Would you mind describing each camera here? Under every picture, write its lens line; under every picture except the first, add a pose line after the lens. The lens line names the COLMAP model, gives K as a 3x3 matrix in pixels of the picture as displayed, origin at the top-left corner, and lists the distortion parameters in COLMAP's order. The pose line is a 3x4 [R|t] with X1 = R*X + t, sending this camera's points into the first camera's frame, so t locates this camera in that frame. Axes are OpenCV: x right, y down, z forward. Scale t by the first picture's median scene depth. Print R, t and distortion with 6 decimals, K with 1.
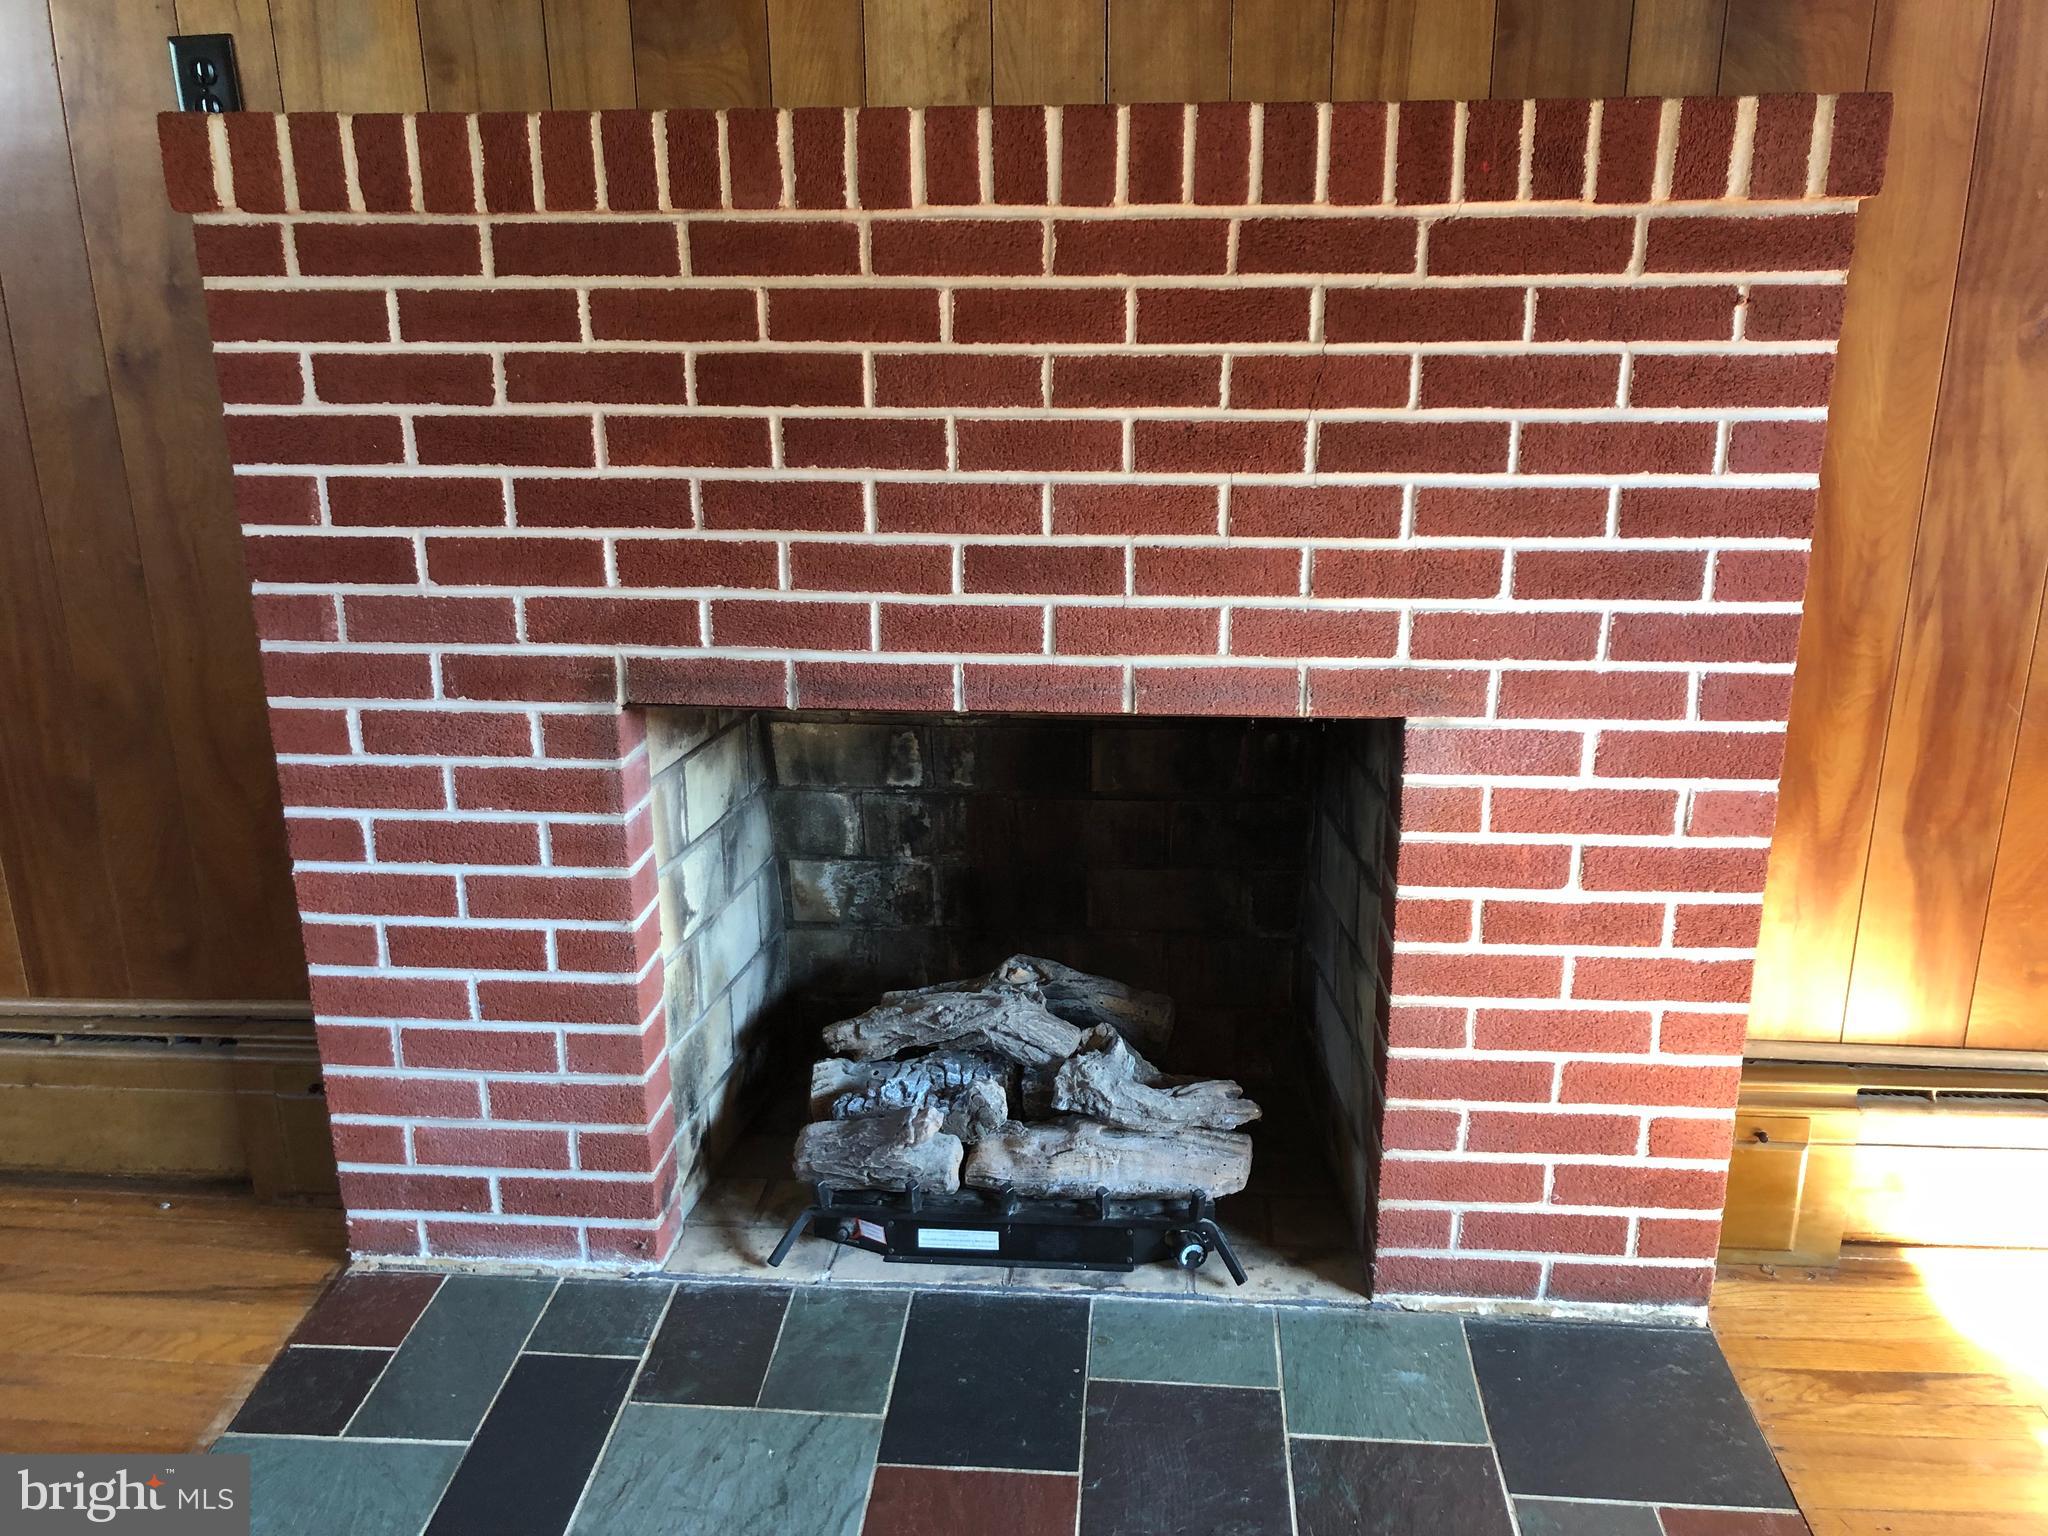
lens RADIAL K [[1674.1, 0, 1042.7], [0, 1674.1, 770.2], [0, 0, 1]] dist [0.020864, -0.018184]
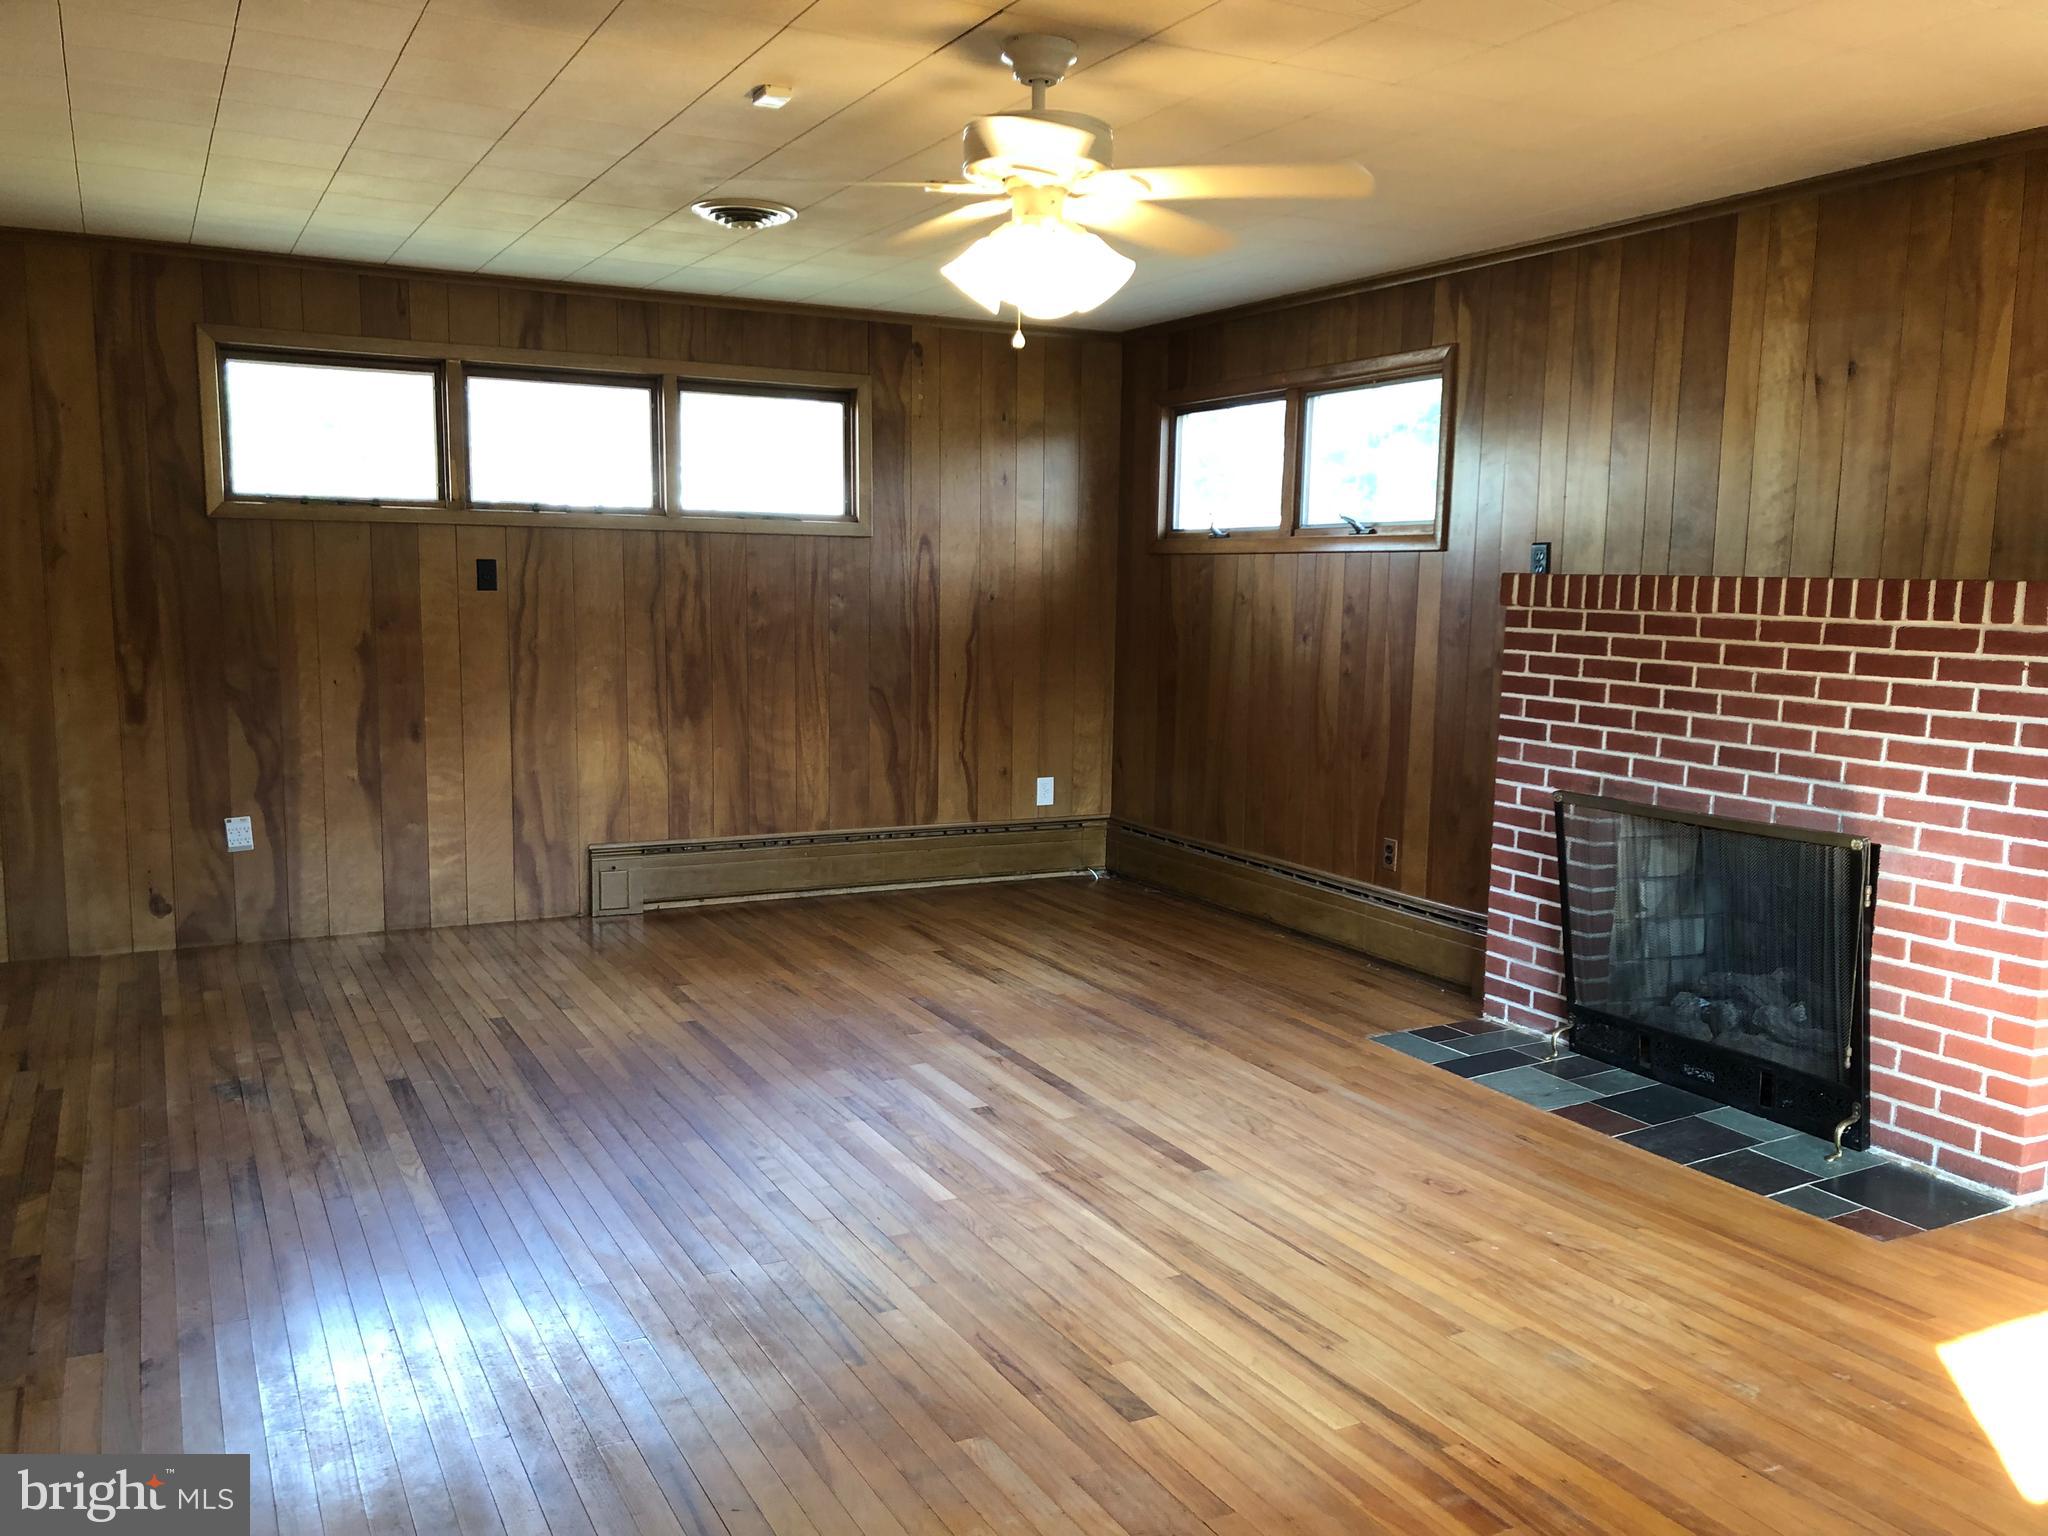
lens RADIAL K [[1674.1, 0, 1028.3], [0, 1674.1, 763.5], [0, 0, 1]] dist [0.020864, -0.018184]
pose [[0.527629, 0.114218, -0.841761, 1.472192], [-0.281547, 0.958423, -0.046431, 0.283544], [0.801460, 0.261494, 0.537850, -1.099106]]
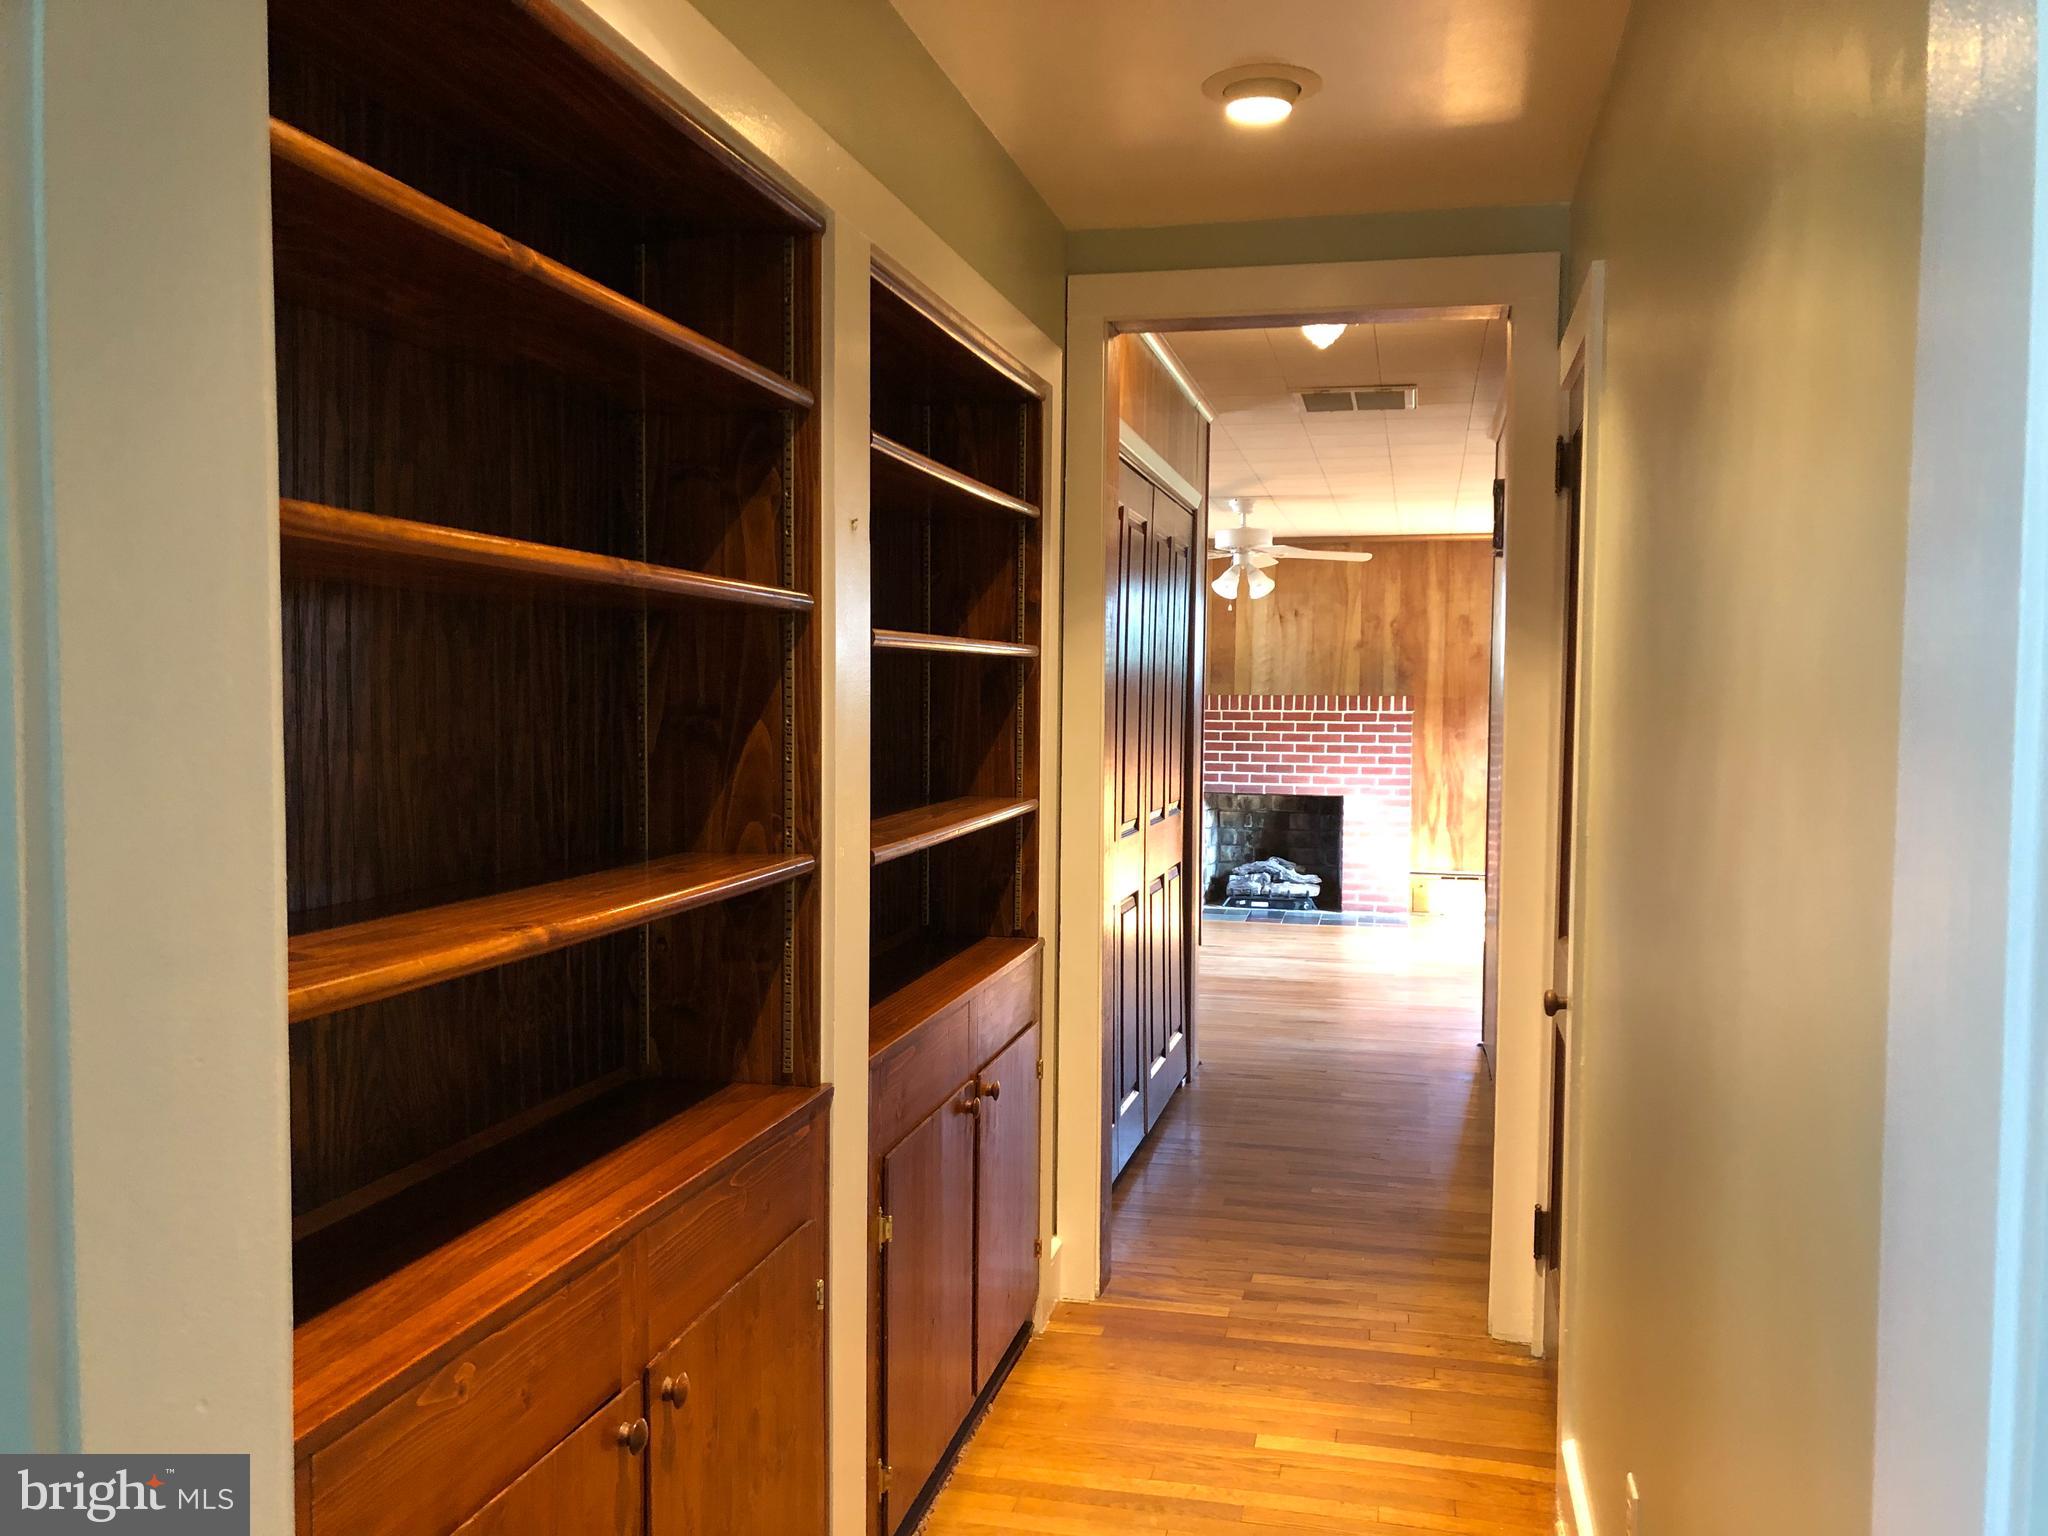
lens RADIAL K [[1674.1, 0, 975.5], [0, 1674.1, 770.8], [0, 0, 1]] dist [0.020864, -0.018184]
pose [[0.982837, 0.022981, -0.183036, 0.027139], [-0.071449, 0.962187, -0.262852, 1.499597], [0.170075, 0.271419, 0.947315, -4.718850]]
